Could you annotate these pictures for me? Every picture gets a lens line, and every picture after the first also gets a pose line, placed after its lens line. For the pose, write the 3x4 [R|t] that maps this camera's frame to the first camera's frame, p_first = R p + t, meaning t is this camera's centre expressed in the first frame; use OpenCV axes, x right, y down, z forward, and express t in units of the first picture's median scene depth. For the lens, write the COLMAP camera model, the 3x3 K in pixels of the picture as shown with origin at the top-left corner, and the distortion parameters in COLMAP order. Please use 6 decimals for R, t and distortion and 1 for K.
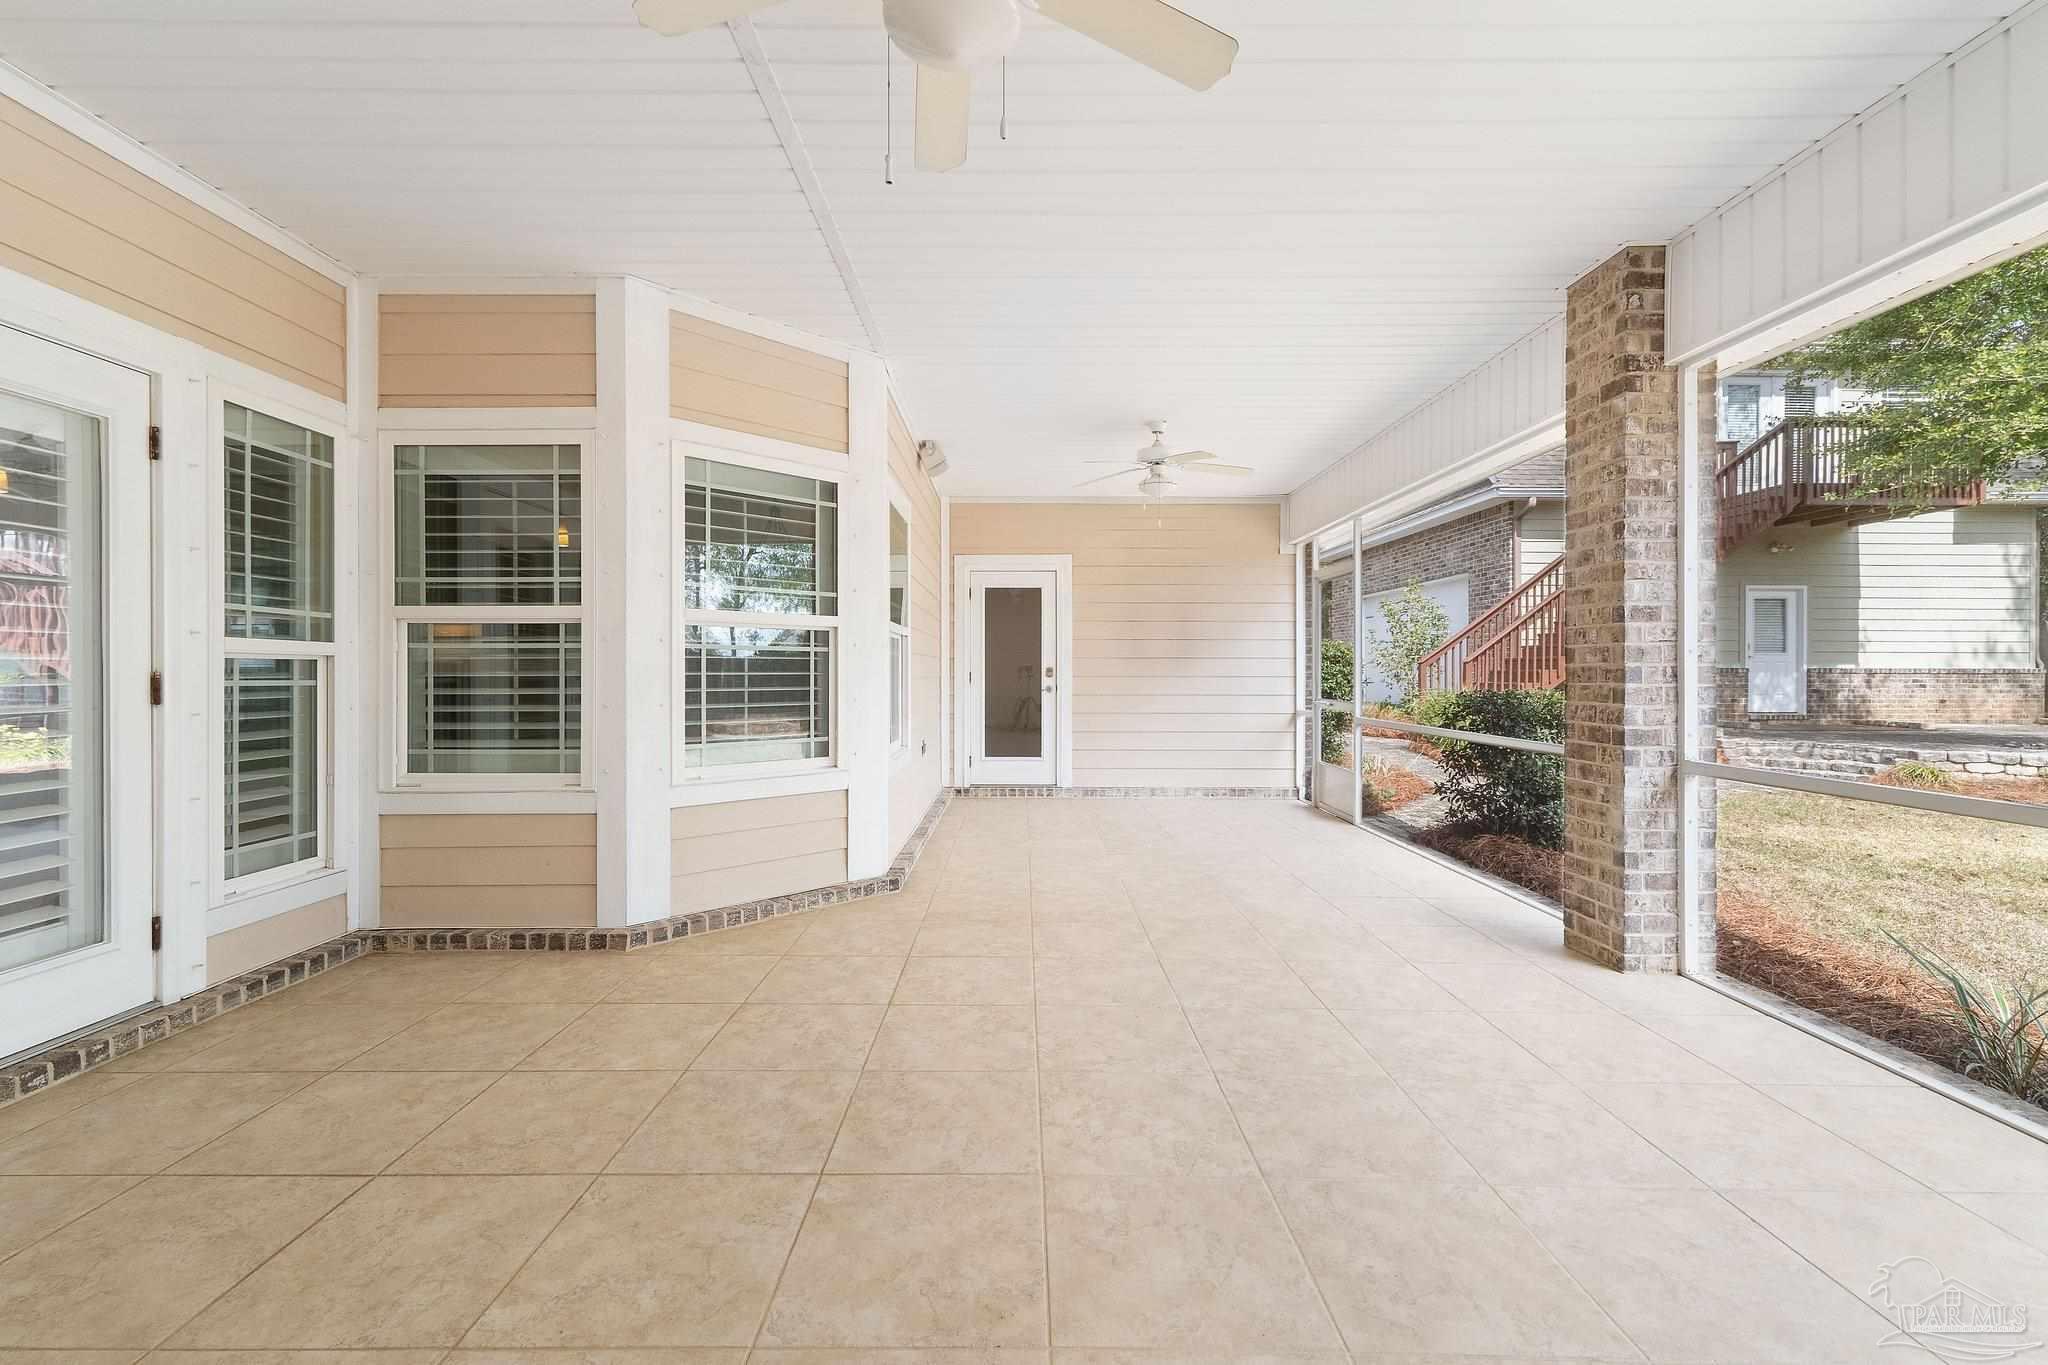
lens RADIAL K [[856.3, 0, 1023.6], [0, 856.3, 669.7], [0, 0, 1]] dist [0.005263, -0.000052]
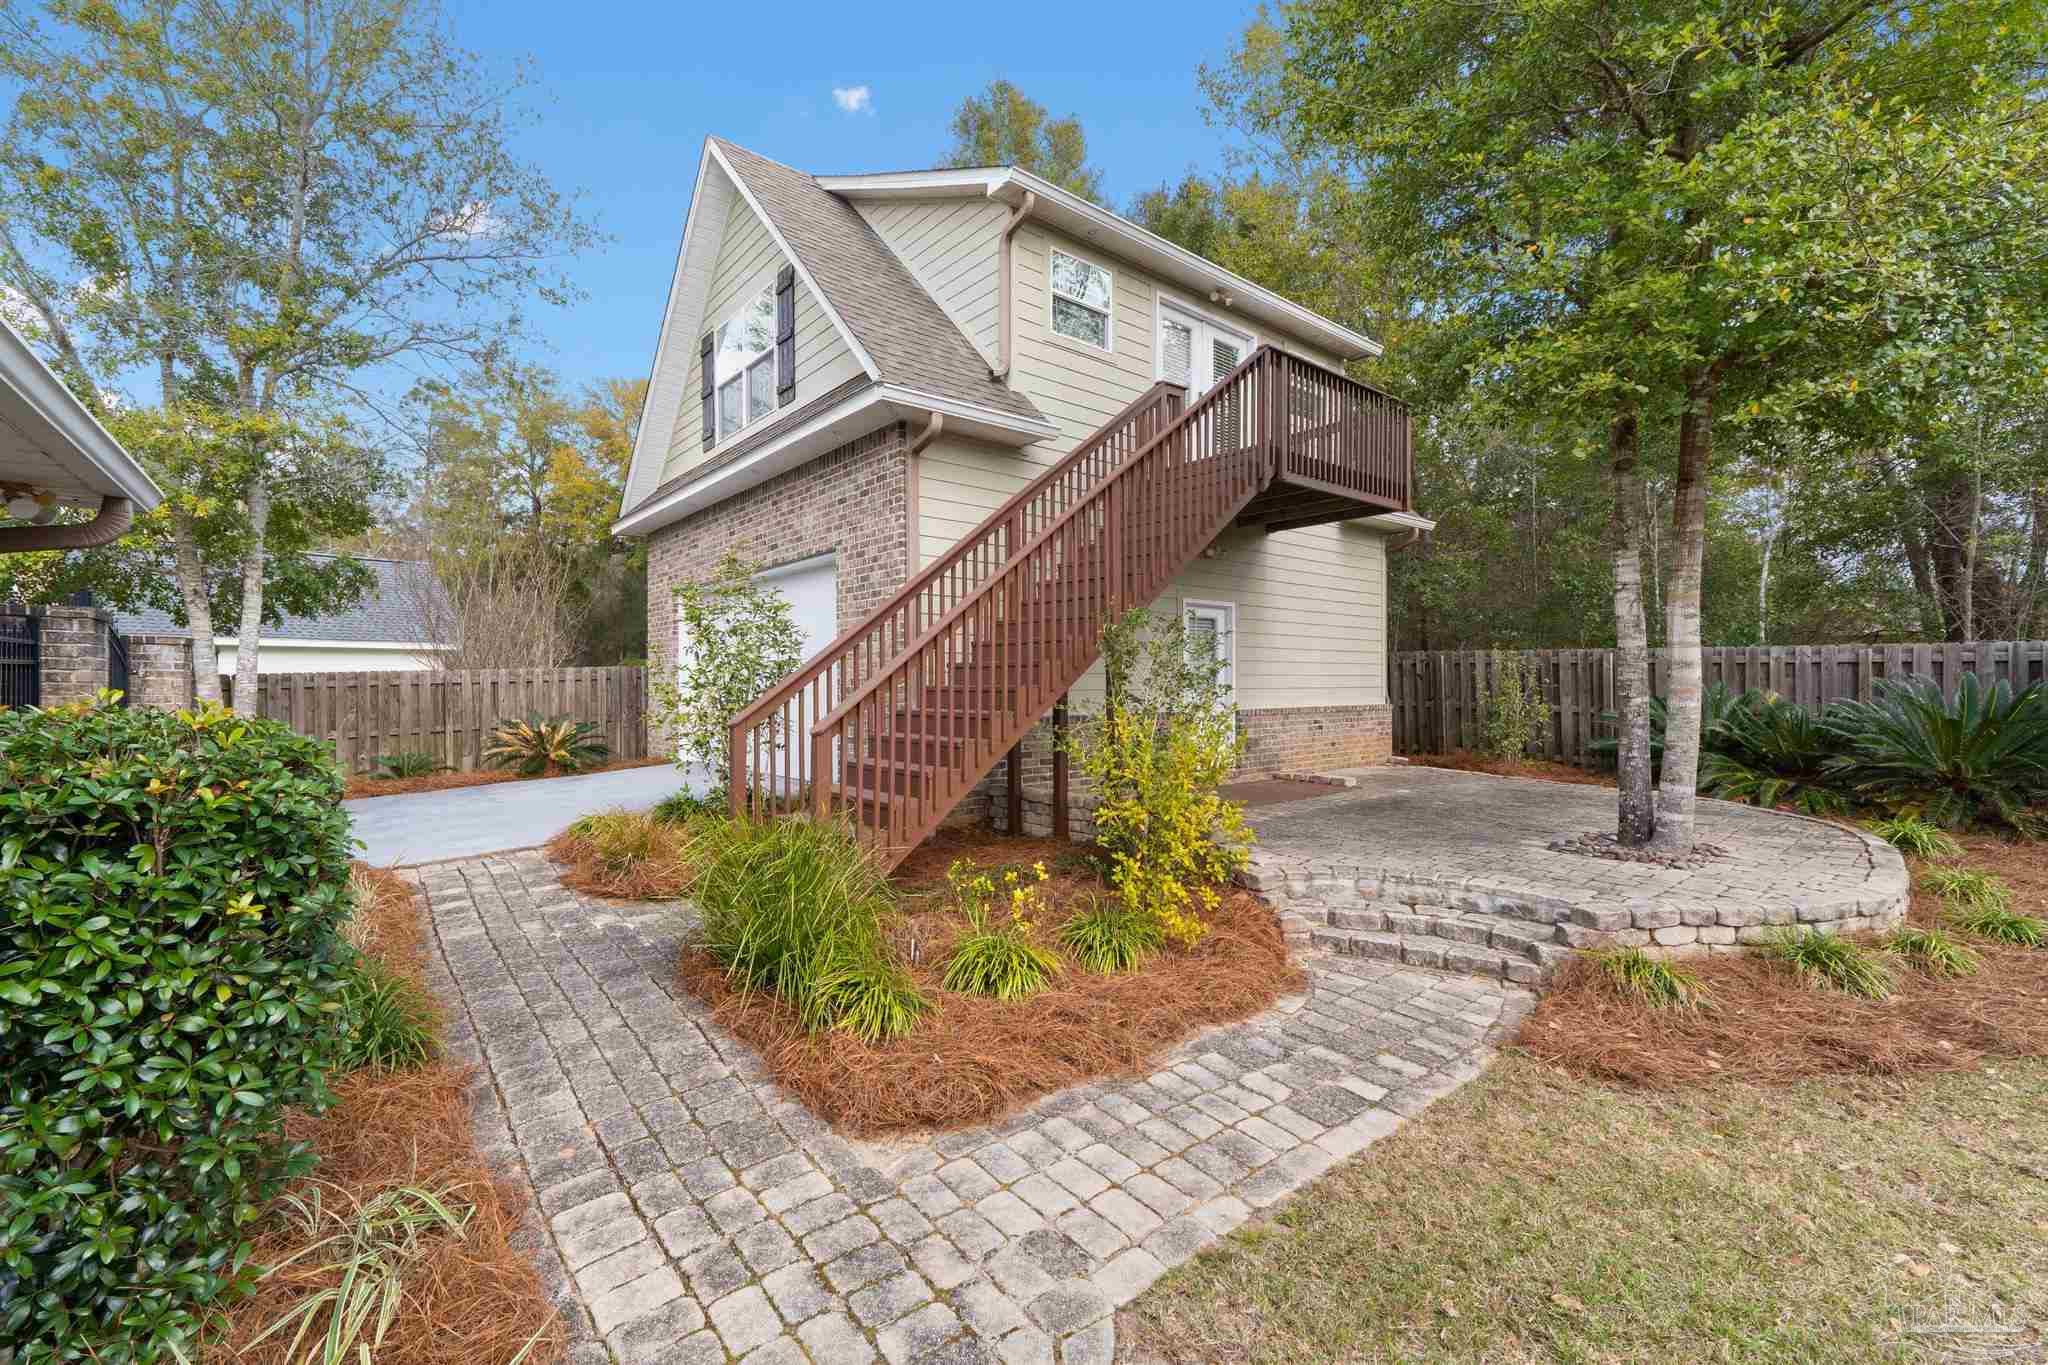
lens RADIAL K [[856.3, 0, 1026.8], [0, 856.3, 674.6], [0, 0, 1]] dist [0.005263, -0.000052]
pose [[0.783162, -0.004884, 0.621798, 0.301381], [0.007253, 0.999973, -0.001280, -0.034369], [-0.621775, 0.005512, 0.783177, 0.544382]]
